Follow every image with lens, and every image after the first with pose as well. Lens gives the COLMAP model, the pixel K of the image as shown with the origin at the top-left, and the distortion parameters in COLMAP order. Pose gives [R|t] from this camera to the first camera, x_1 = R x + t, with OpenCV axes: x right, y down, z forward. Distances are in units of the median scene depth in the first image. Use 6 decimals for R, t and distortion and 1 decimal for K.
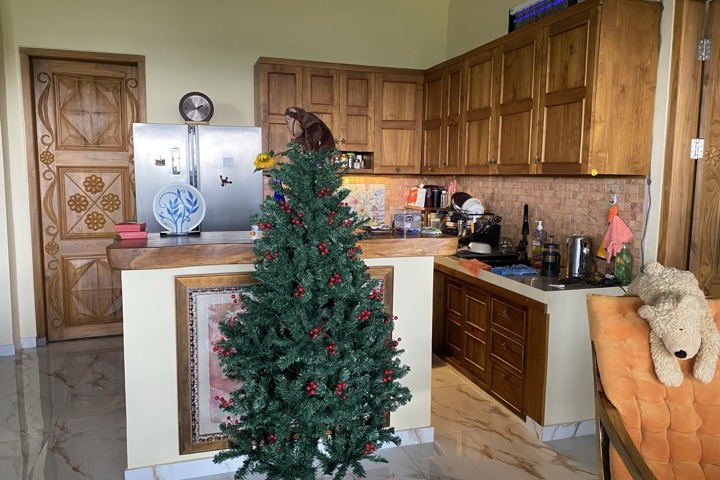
lens RADIAL K [[548.8, 0, 362.8], [0, 548.8, 235.1], [0, 0, 1]] dist [0.054172, -0.065484]
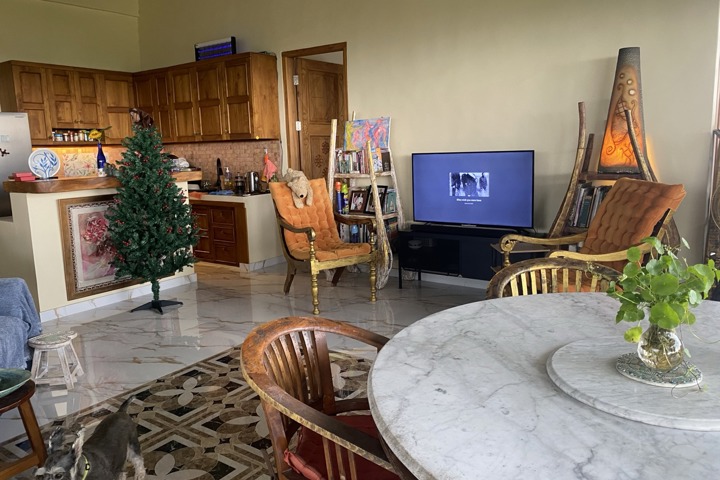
lens RADIAL K [[548.8, 0, 362.8], [0, 548.8, 235.1], [0, 0, 1]] dist [0.054172, -0.065484]
pose [[0.795301, -0.130596, 0.591981, -0.478624], [0.105743, 0.991434, 0.076657, 0.117717], [-0.596921, 0.001632, 0.802298, -0.794850]]
